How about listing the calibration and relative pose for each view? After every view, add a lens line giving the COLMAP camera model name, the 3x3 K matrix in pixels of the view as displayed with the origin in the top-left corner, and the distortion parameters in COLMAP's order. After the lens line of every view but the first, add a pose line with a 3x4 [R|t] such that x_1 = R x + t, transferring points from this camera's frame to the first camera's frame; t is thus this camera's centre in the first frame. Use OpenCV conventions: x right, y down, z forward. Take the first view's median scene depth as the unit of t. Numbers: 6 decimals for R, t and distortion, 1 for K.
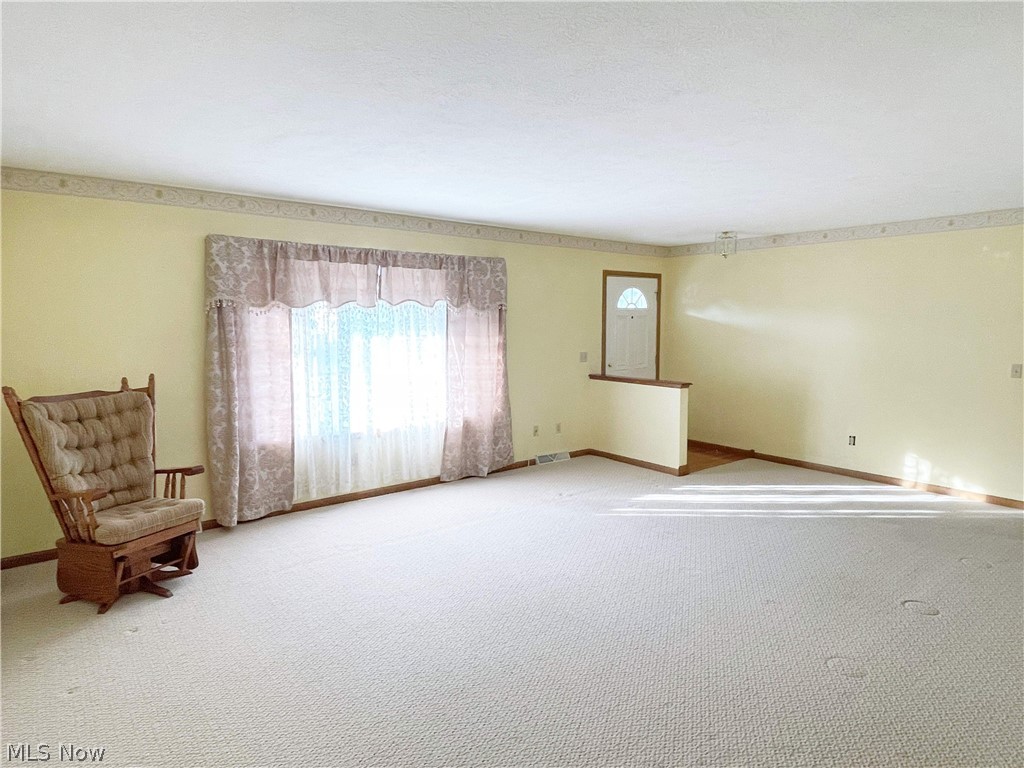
lens RADIAL K [[568.7, 0, 512.0], [0, 568.7, 384.0], [0, 0, 1]] dist [0.001291, -0.000087]
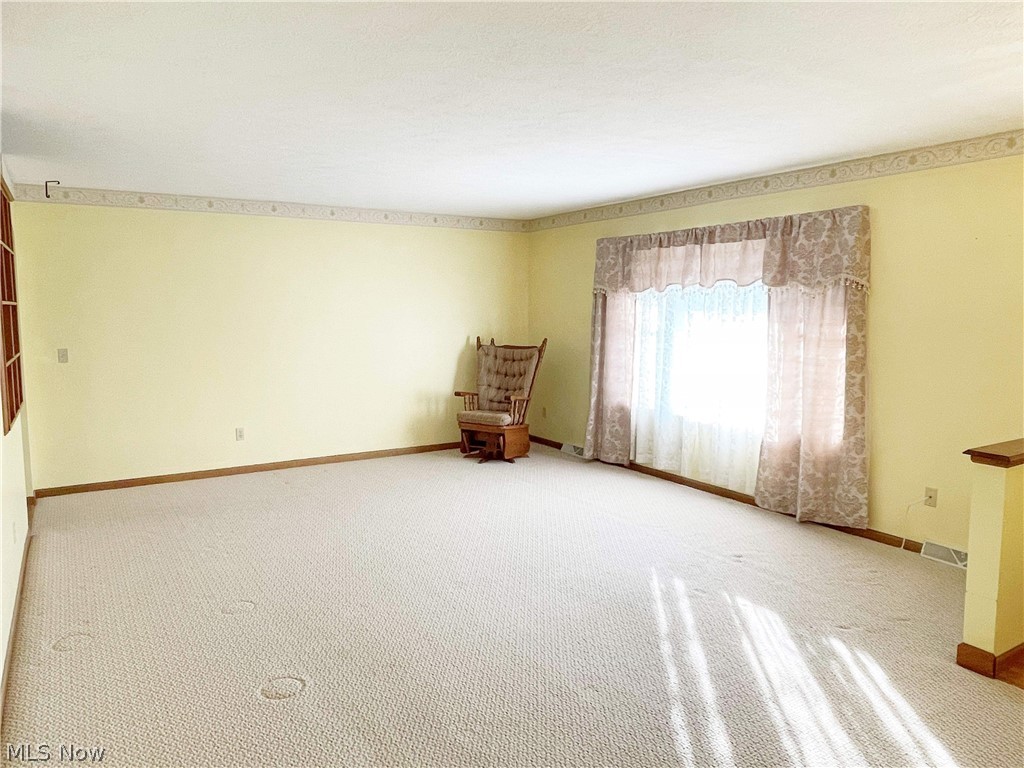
lens RADIAL K [[723.7, 0, 512.0], [0, 723.7, 384.0], [0, 0, 1]] dist [-0.034716, -0.000794]
pose [[-0.106548, 0.116011, -0.987517, 0.932933], [-0.094807, 0.987460, 0.126234, -0.094600], [0.989777, 0.107073, -0.094214, 0.772702]]
